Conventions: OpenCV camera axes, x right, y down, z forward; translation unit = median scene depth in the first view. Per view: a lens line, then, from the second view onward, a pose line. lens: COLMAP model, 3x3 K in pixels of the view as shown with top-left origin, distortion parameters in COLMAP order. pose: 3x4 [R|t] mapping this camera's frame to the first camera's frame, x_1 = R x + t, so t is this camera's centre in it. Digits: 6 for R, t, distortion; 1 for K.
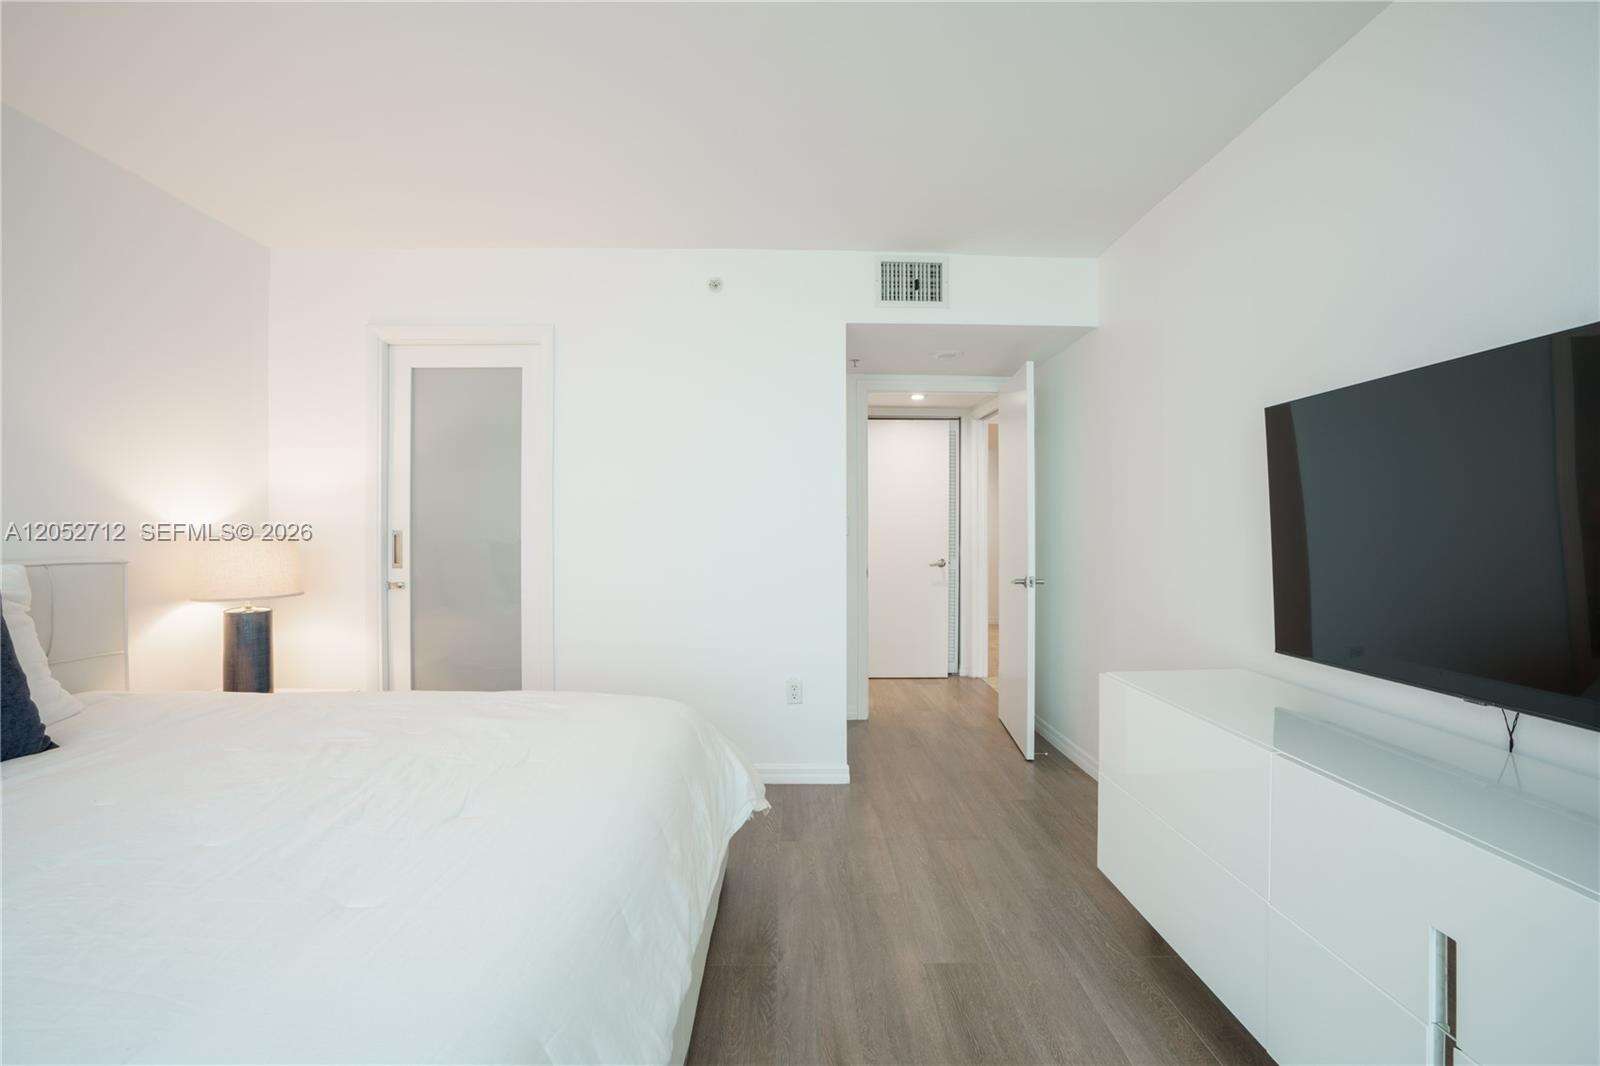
lens RADIAL K [[738.4, 0, 803.1], [0, 738.4, 530.1], [0, 0, 1]] dist [-0.070355, 0.026662]
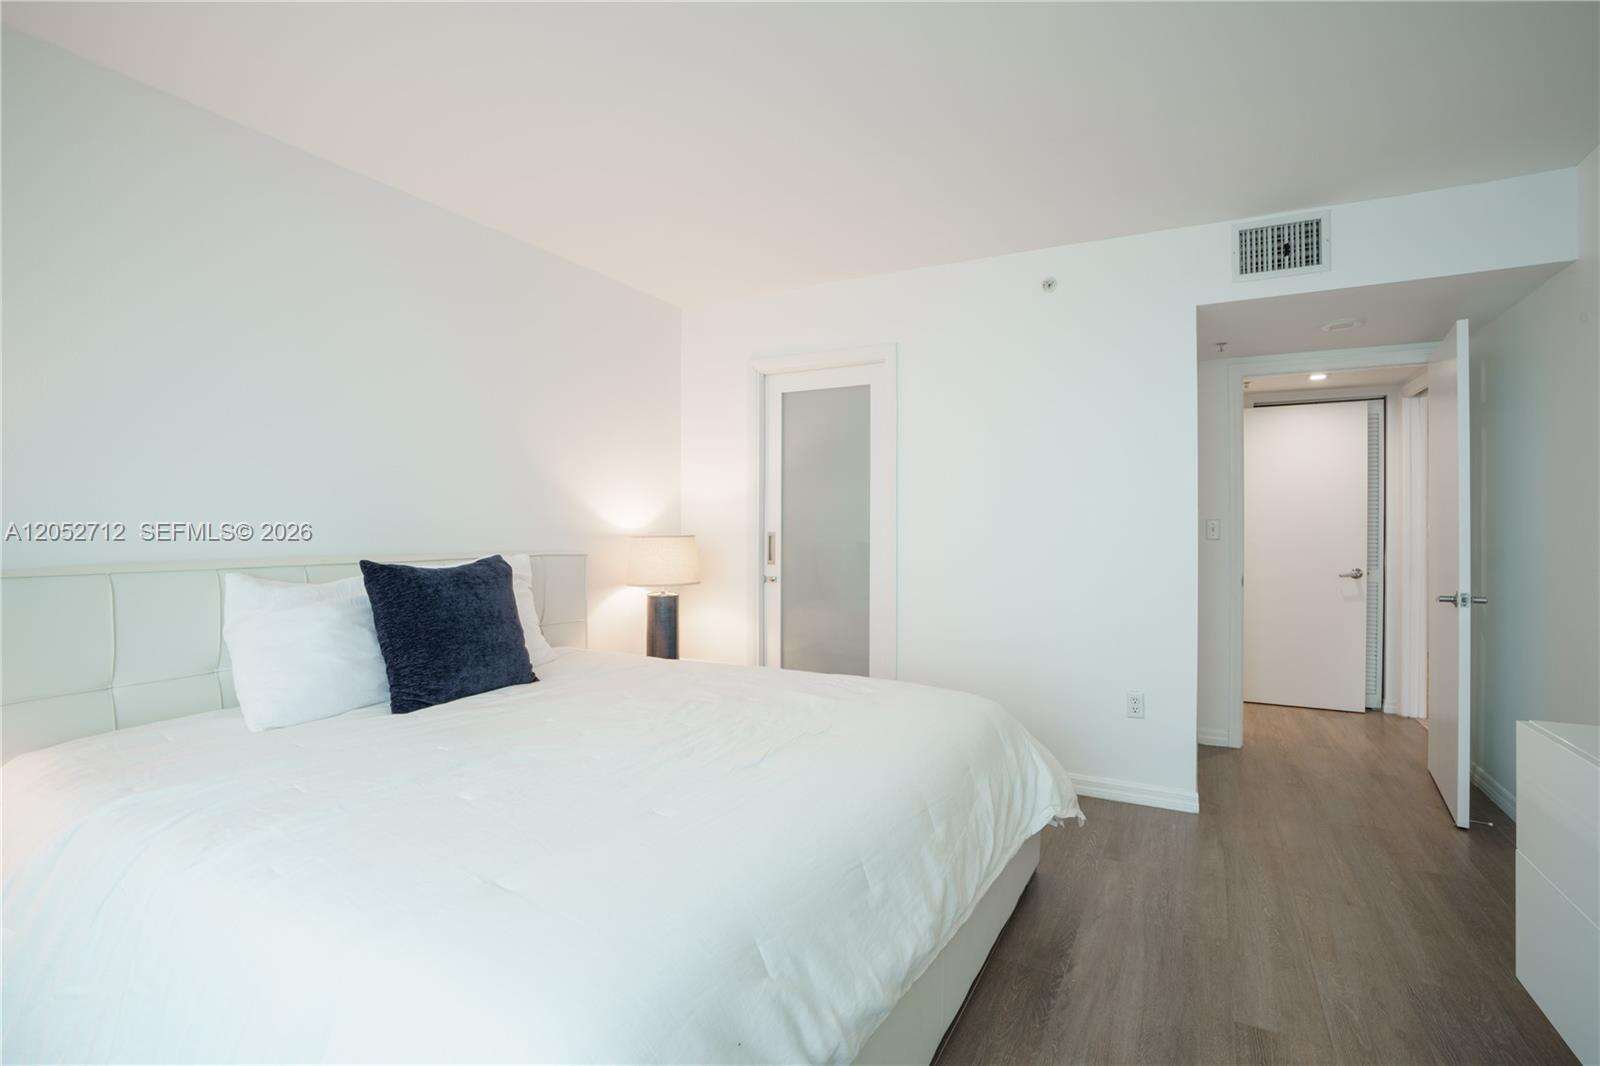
lens RADIAL K [[738.4, 0, 803.1], [0, 738.4, 530.1], [0, 0, 1]] dist [-0.070355, 0.026662]
pose [[0.867023, 0.001580, -0.498265, 0.082100], [-0.003578, 0.999989, -0.003055, 0.000502], [0.498255, 0.004432, 0.867019, -0.014536]]
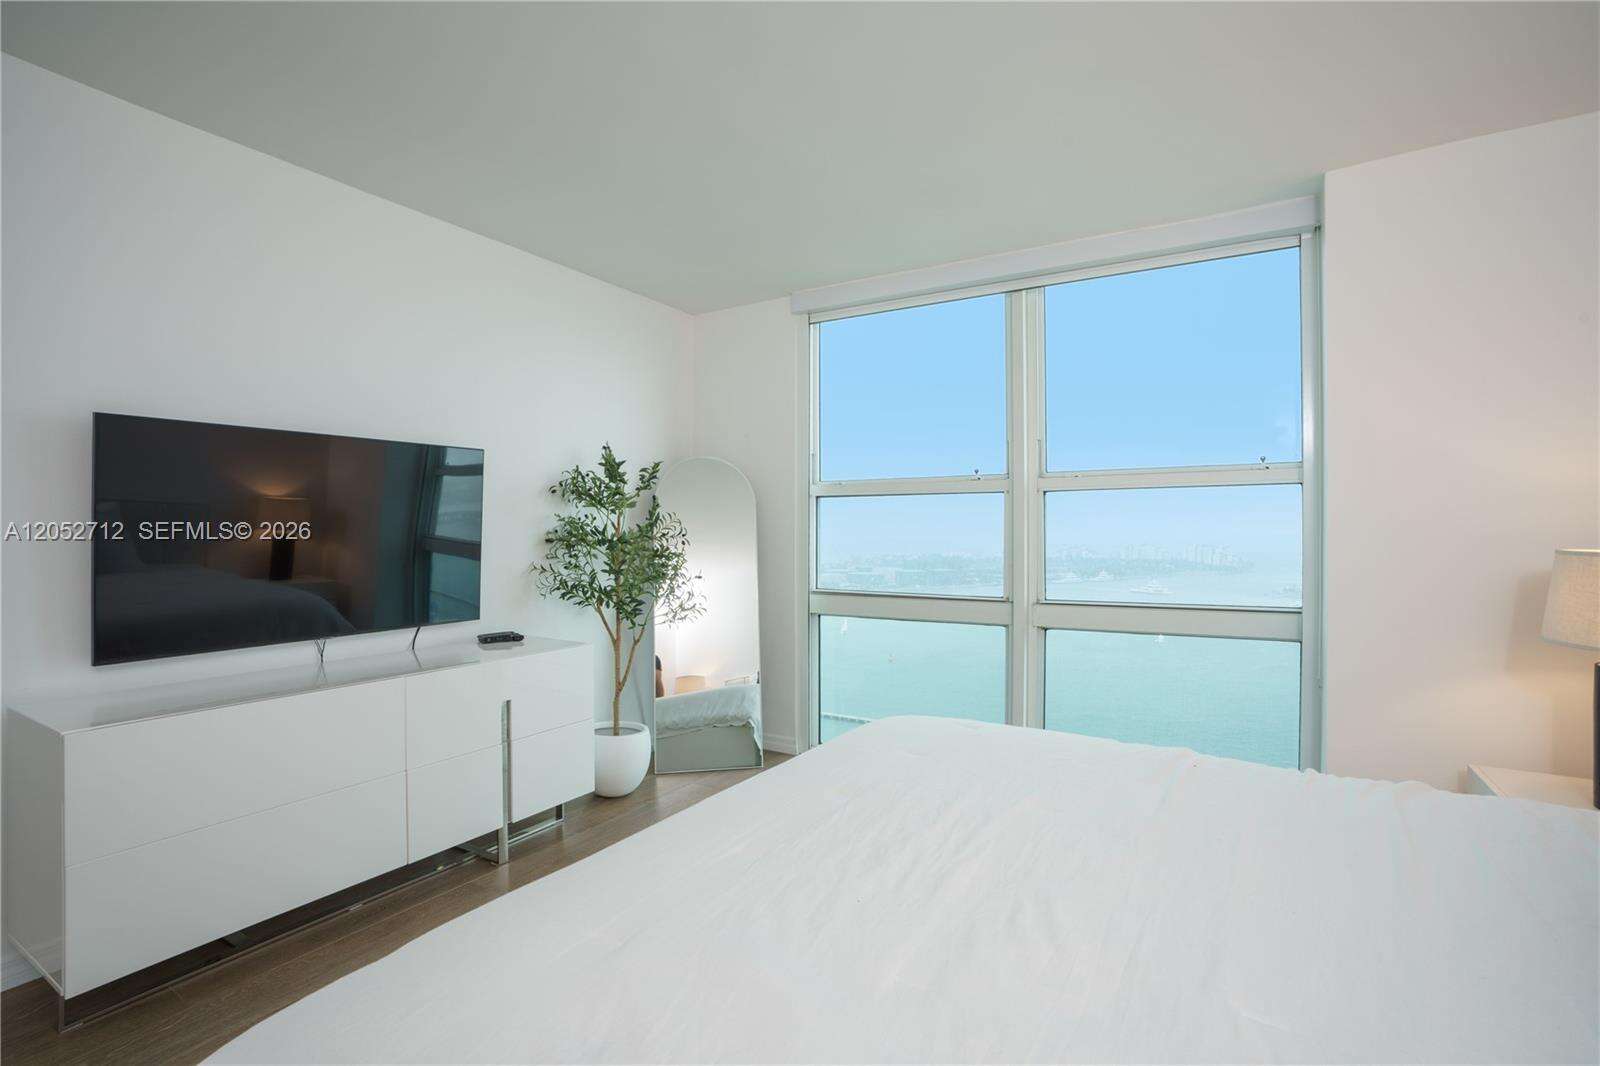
lens RADIAL K [[738.4, 0, 803.1], [0, 738.4, 530.1], [0, 0, 1]] dist [-0.070355, 0.026662]
pose [[-0.845031, 0.000358, 0.534717, -0.402377], [0.002794, 0.999989, 0.003747, -0.009517], [-0.534710, 0.004661, -0.845023, 0.788588]]
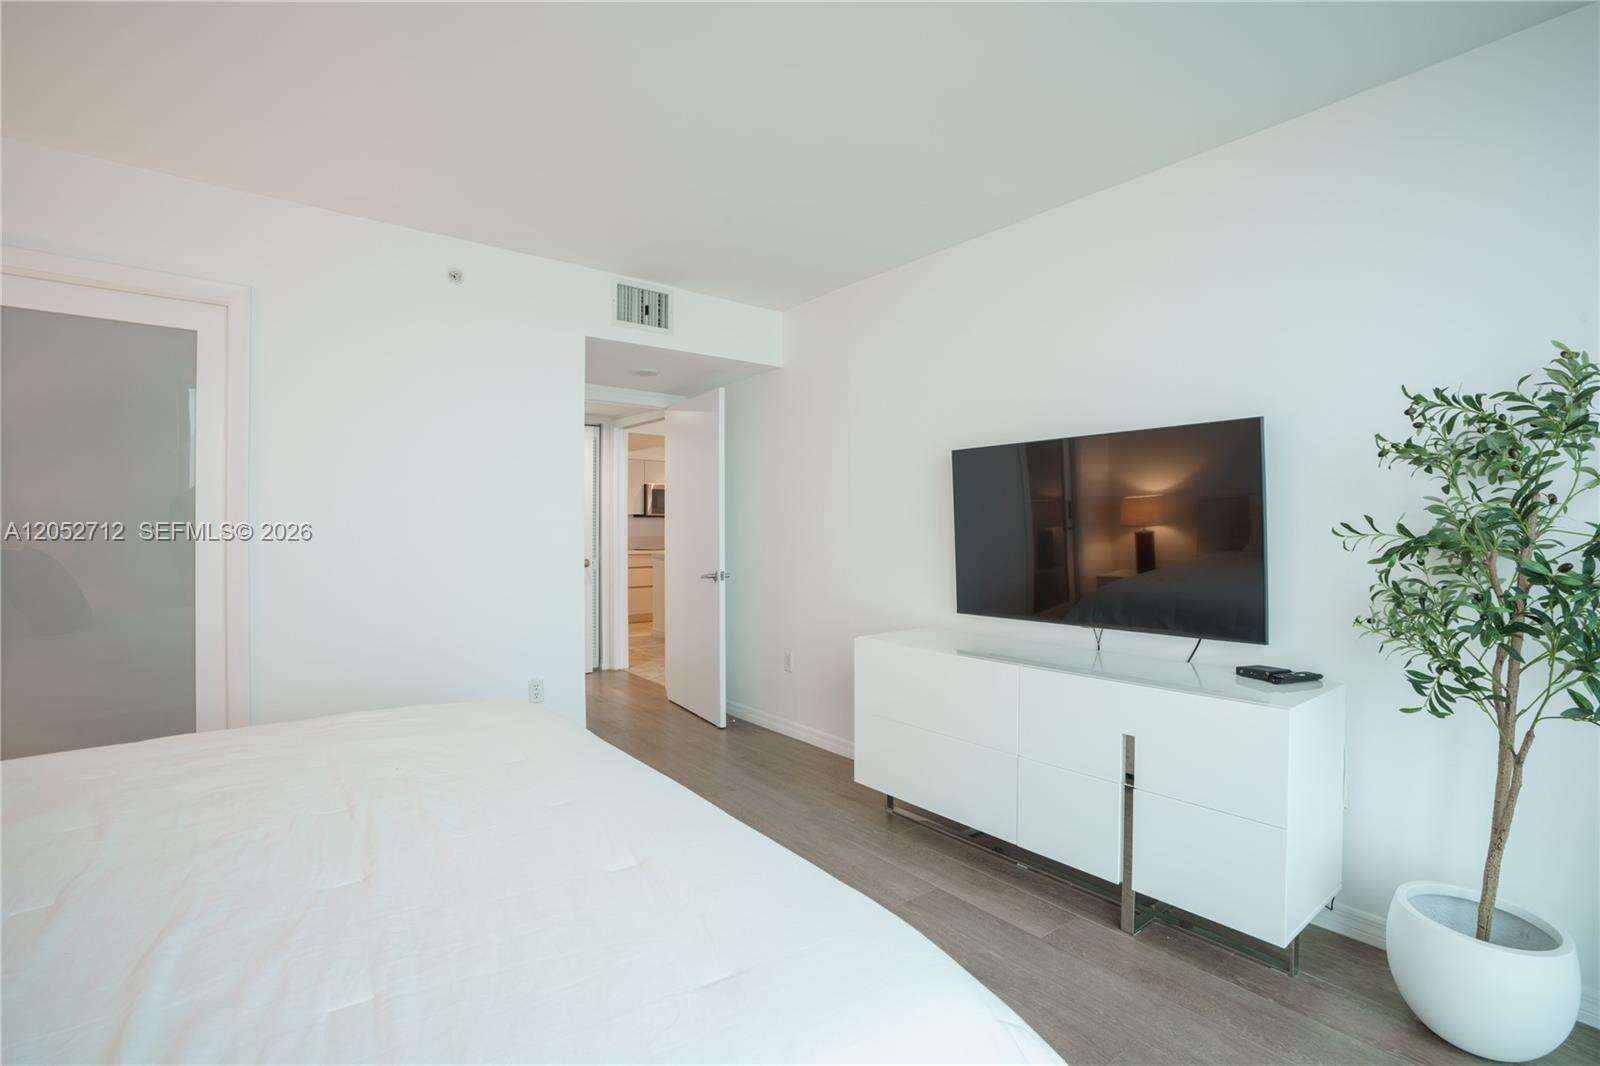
lens RADIAL K [[738.4, 0, 803.1], [0, 738.4, 530.1], [0, 0, 1]] dist [-0.070355, 0.026662]
pose [[0.802521, -0.000969, 0.596623, -0.319689], [0.001357, 0.999999, -0.000202, -0.002575], [-0.596622, 0.000972, 0.802522, -0.028108]]
